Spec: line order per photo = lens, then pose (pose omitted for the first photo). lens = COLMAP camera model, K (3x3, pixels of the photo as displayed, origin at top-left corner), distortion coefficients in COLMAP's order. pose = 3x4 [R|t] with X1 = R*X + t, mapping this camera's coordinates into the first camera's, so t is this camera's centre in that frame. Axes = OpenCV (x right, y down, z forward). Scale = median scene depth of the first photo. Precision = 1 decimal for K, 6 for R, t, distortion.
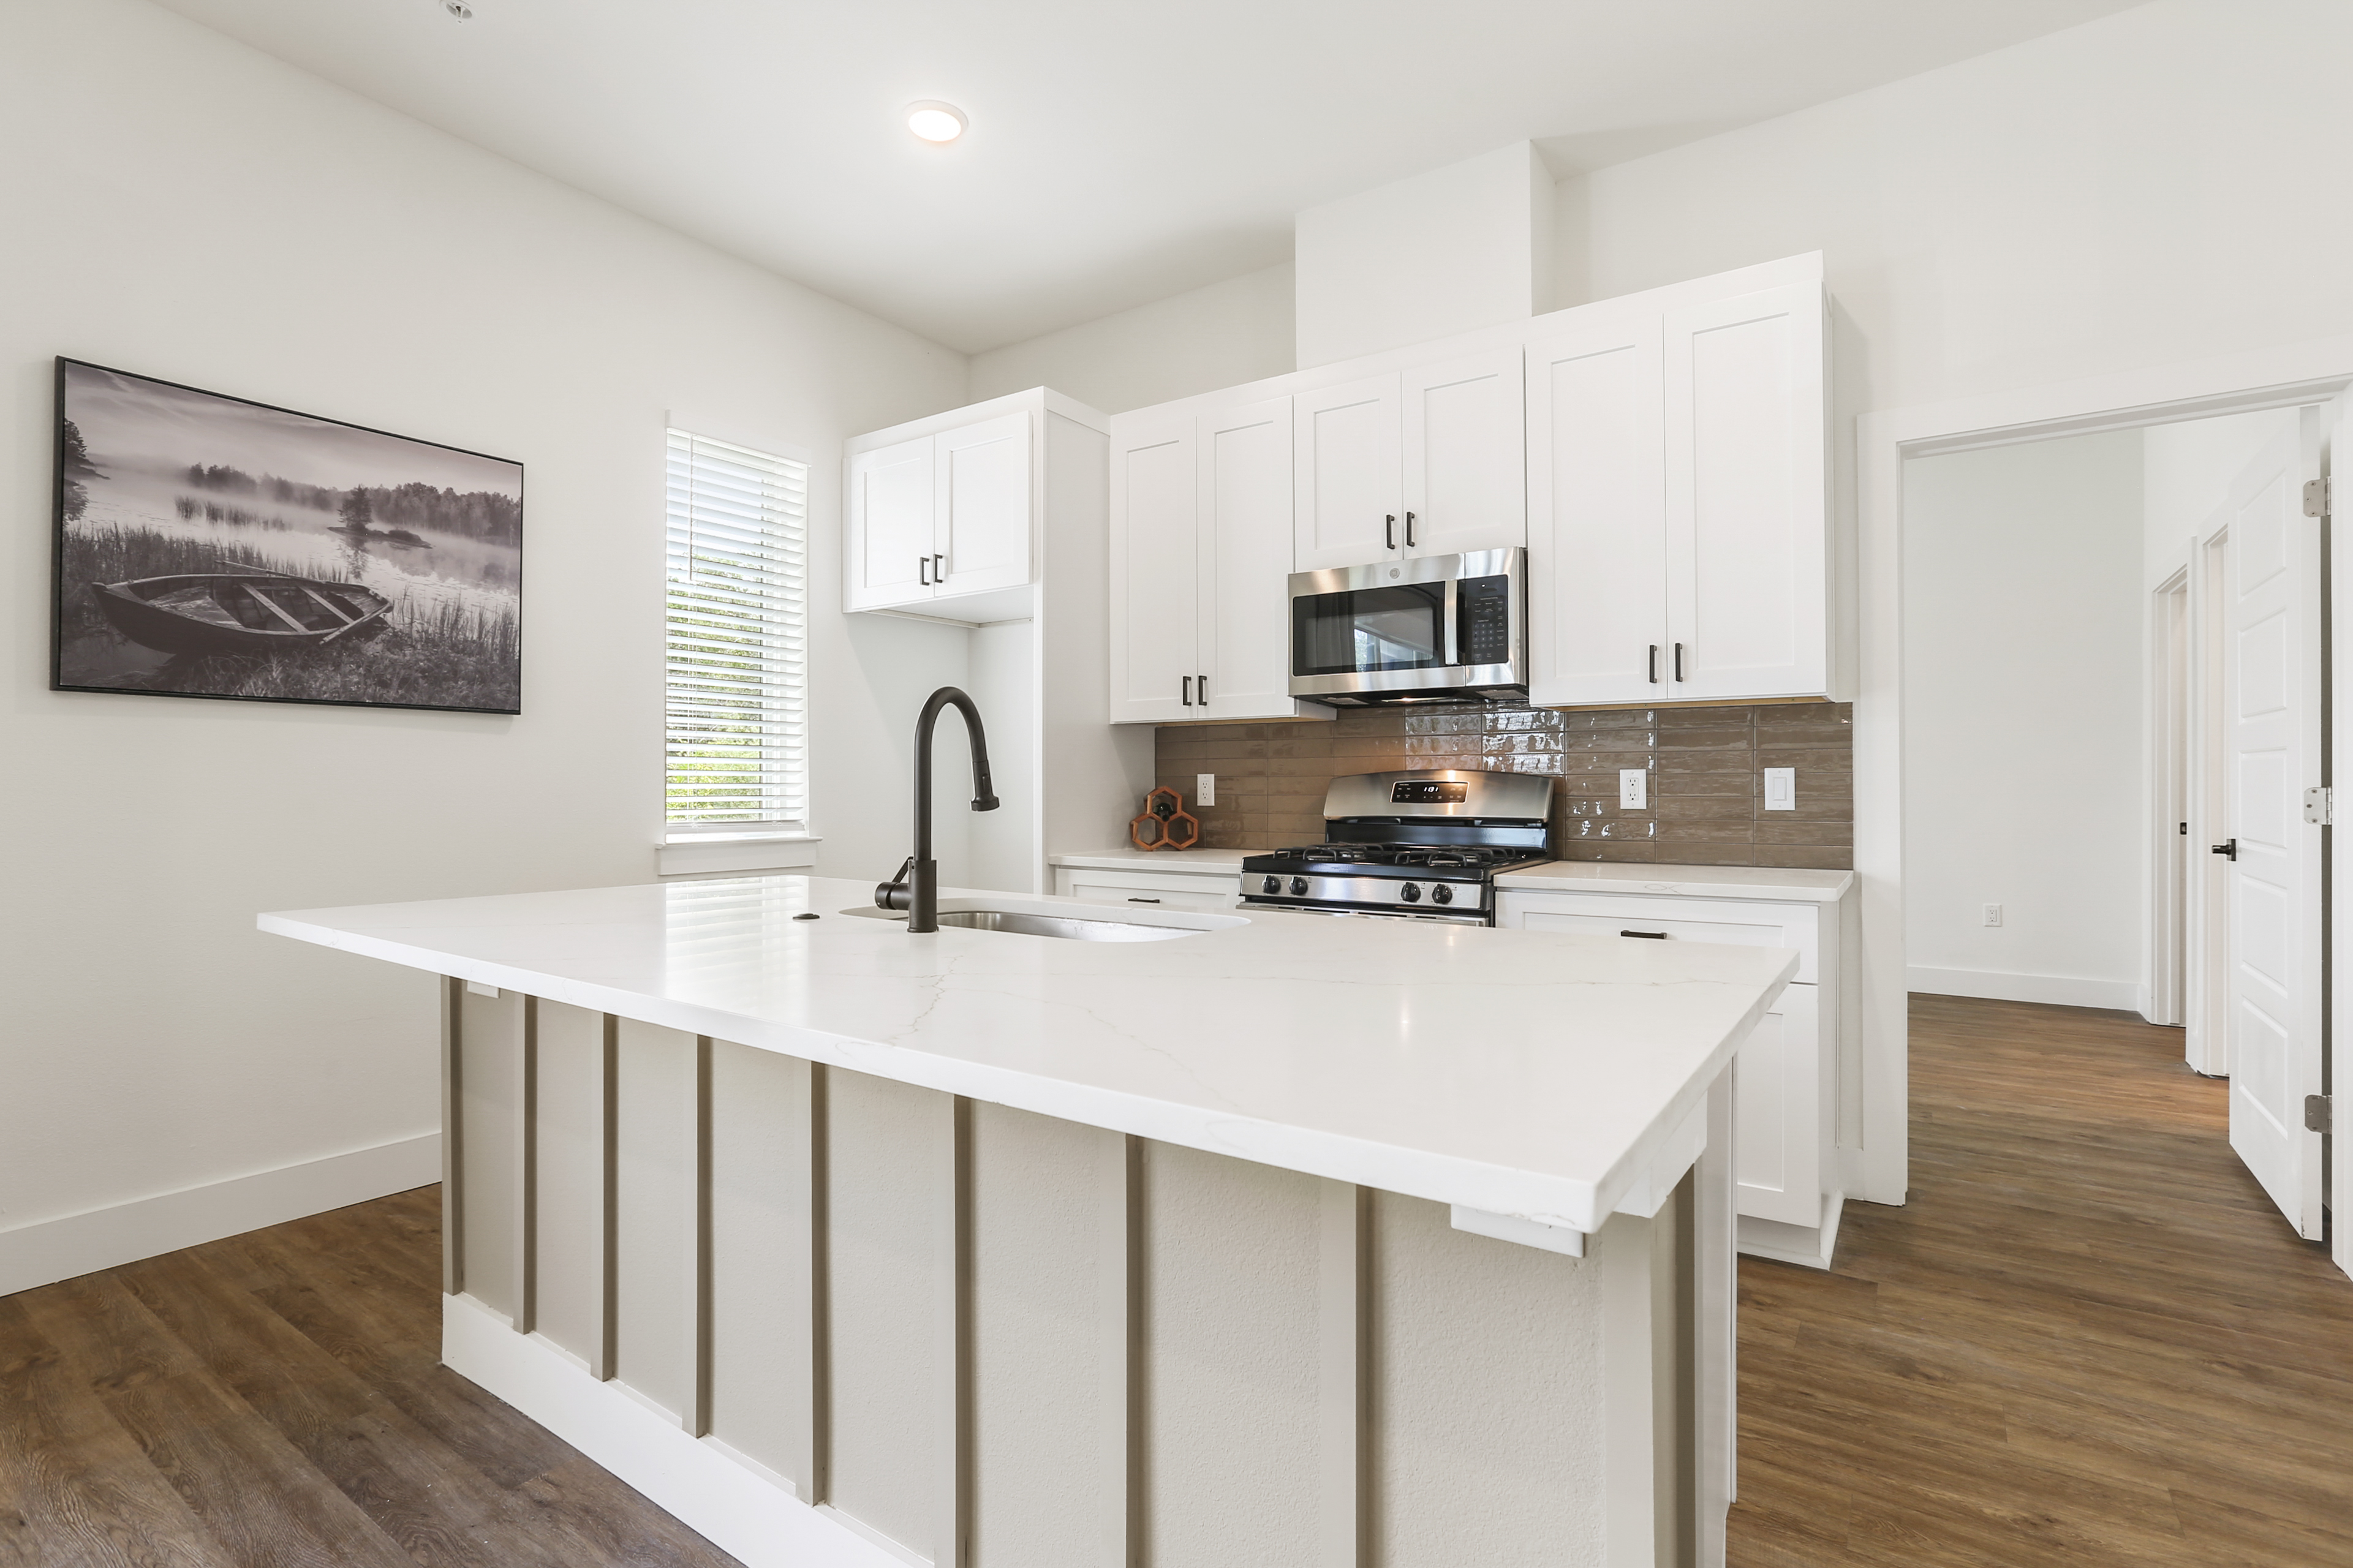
lens RADIAL K [[1107.9, 0, 1177.8], [0, 1107.9, 781.8], [0, 0, 1]] dist [-0.031432, 0.016456]
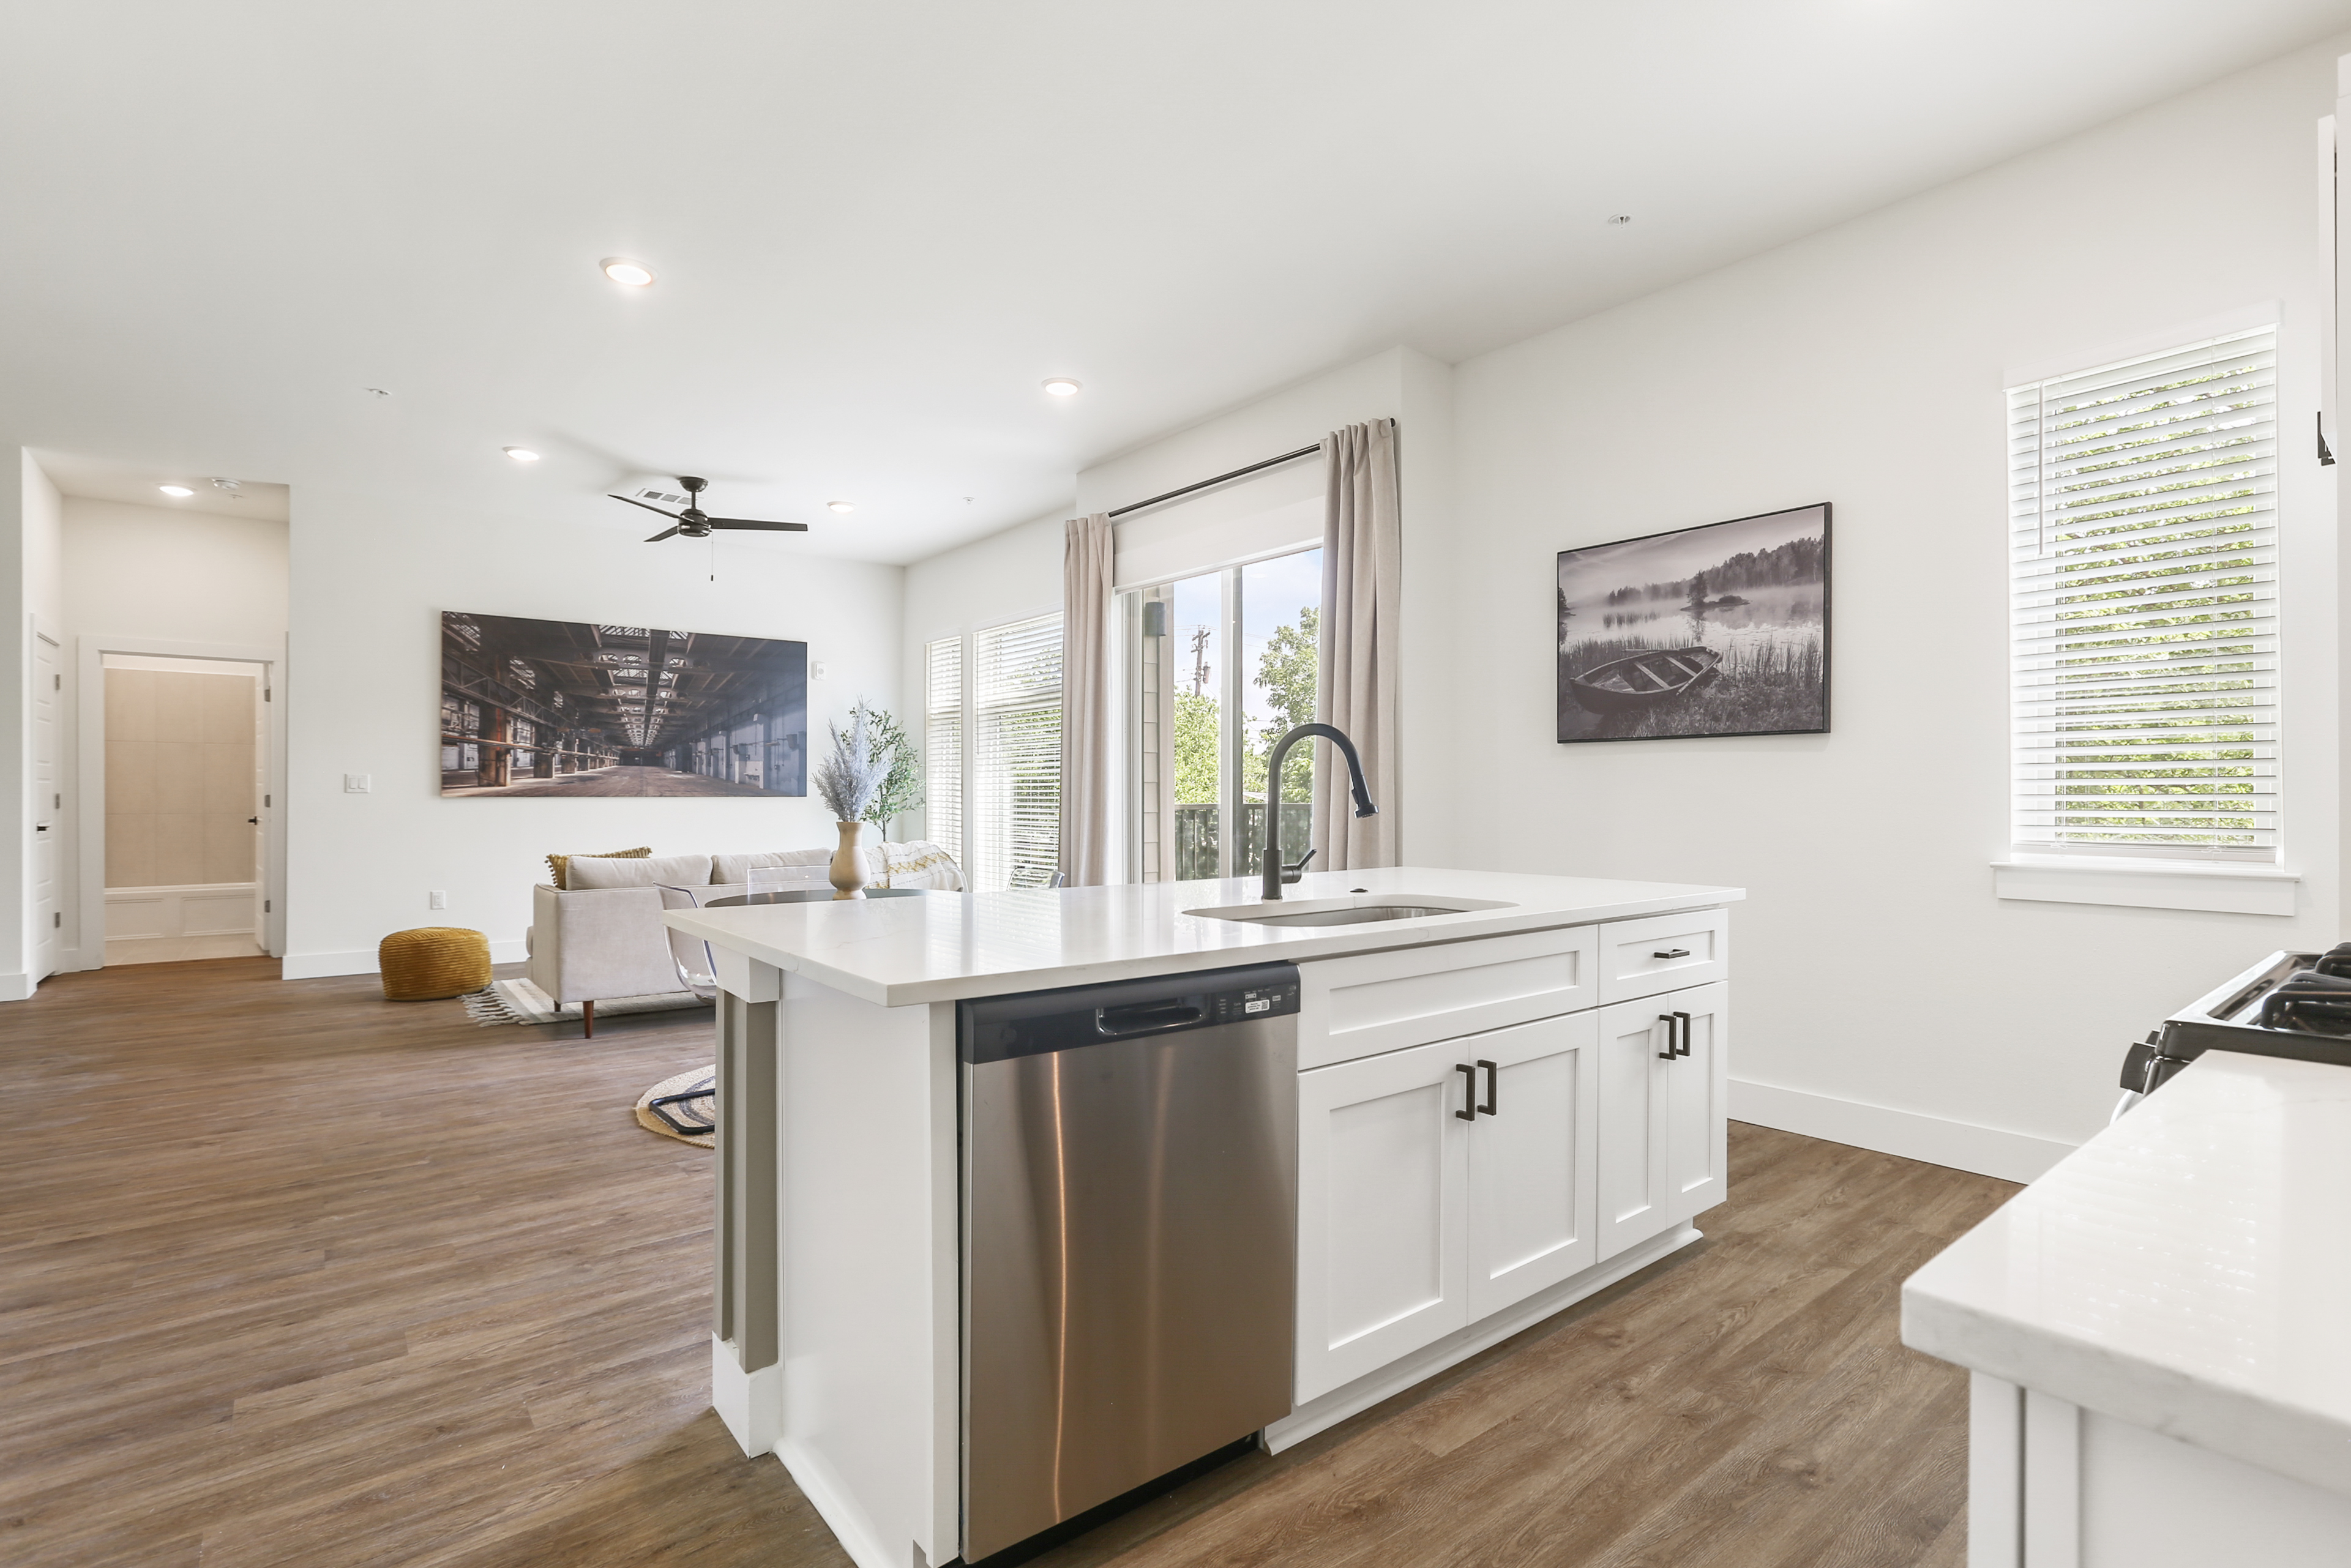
lens RADIAL K [[1107.6, 0, 1174.1], [0, 1107.6, 796.4], [0, 0, 1]] dist [-0.036460, 0.023682]
pose [[-0.293318, -0.001139, -0.956014, 0.672065], [0.003308, 0.999992, -0.002206, 0.002779], [0.956009, -0.003810, -0.293312, 0.736772]]
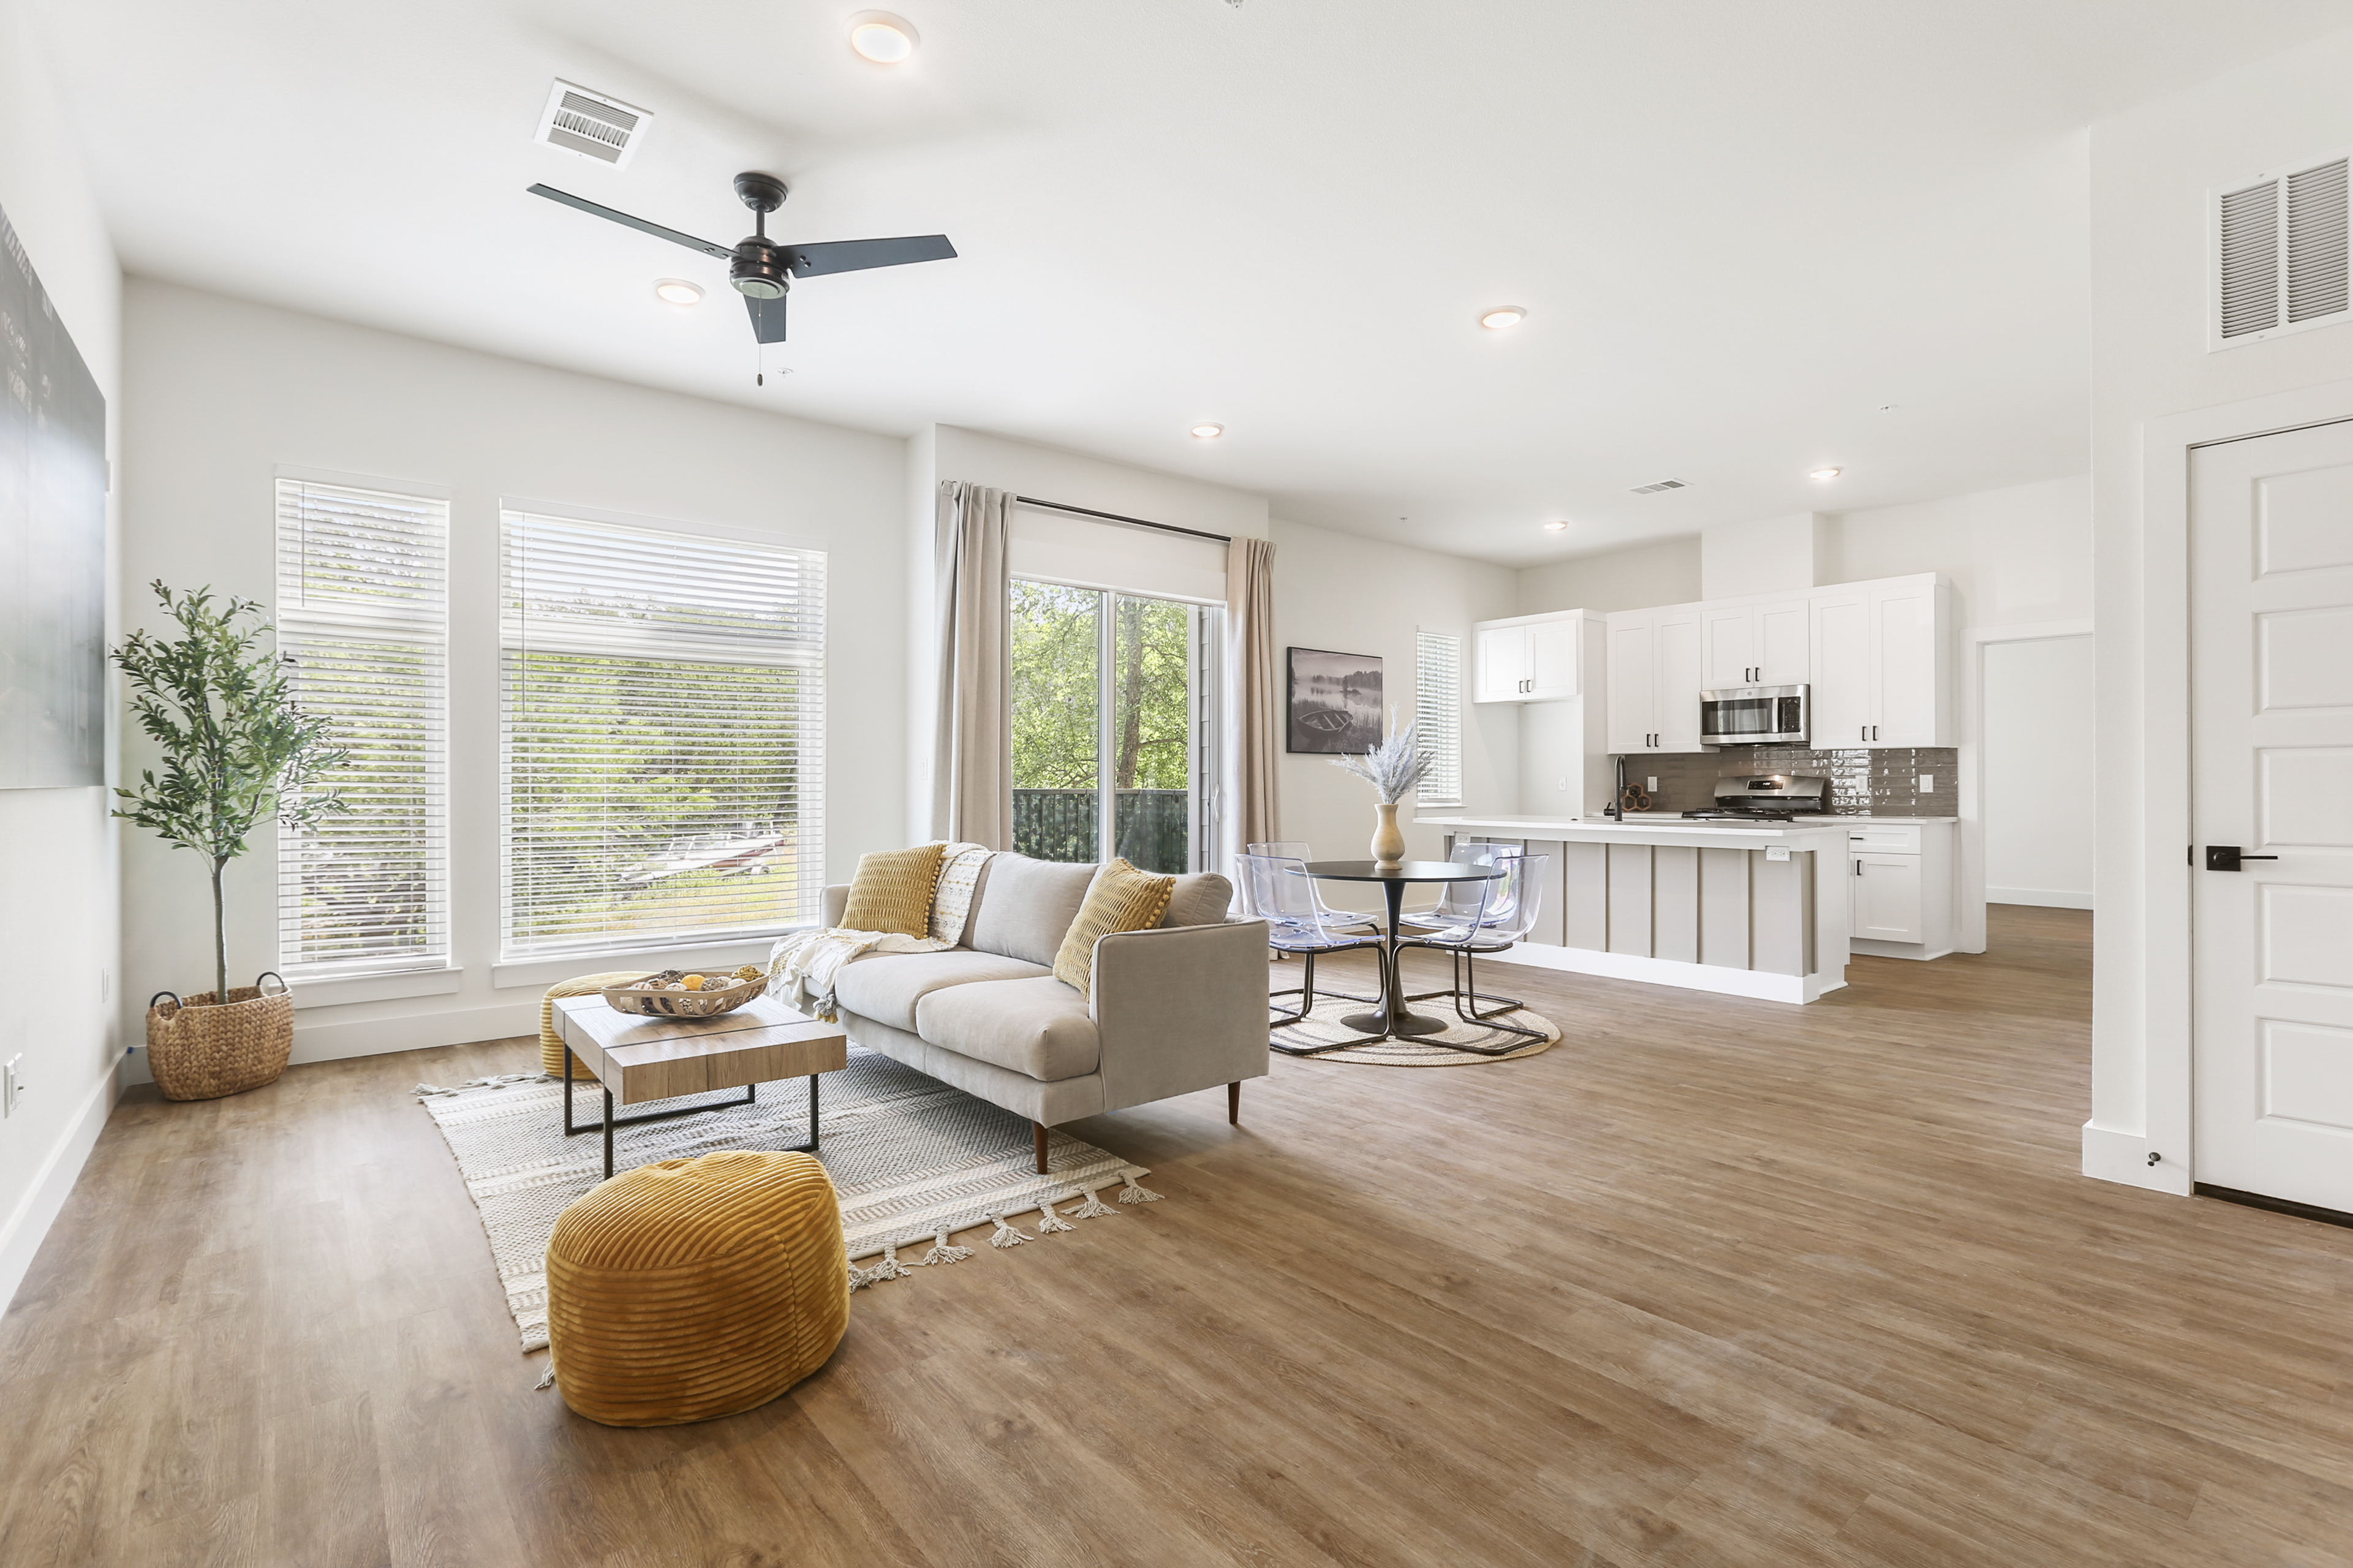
lens RADIAL K [[1099.6, 0, 1180.2], [0, 1099.6, 793.8], [0, 0, 1]] dist [-0.040367, 0.023343]
pose [[0.962028, 0.001536, -0.272945, -0.368872], [0.002734, 0.999880, 0.015264, -0.011527], [0.272935, -0.015430, 0.961909, -1.706225]]
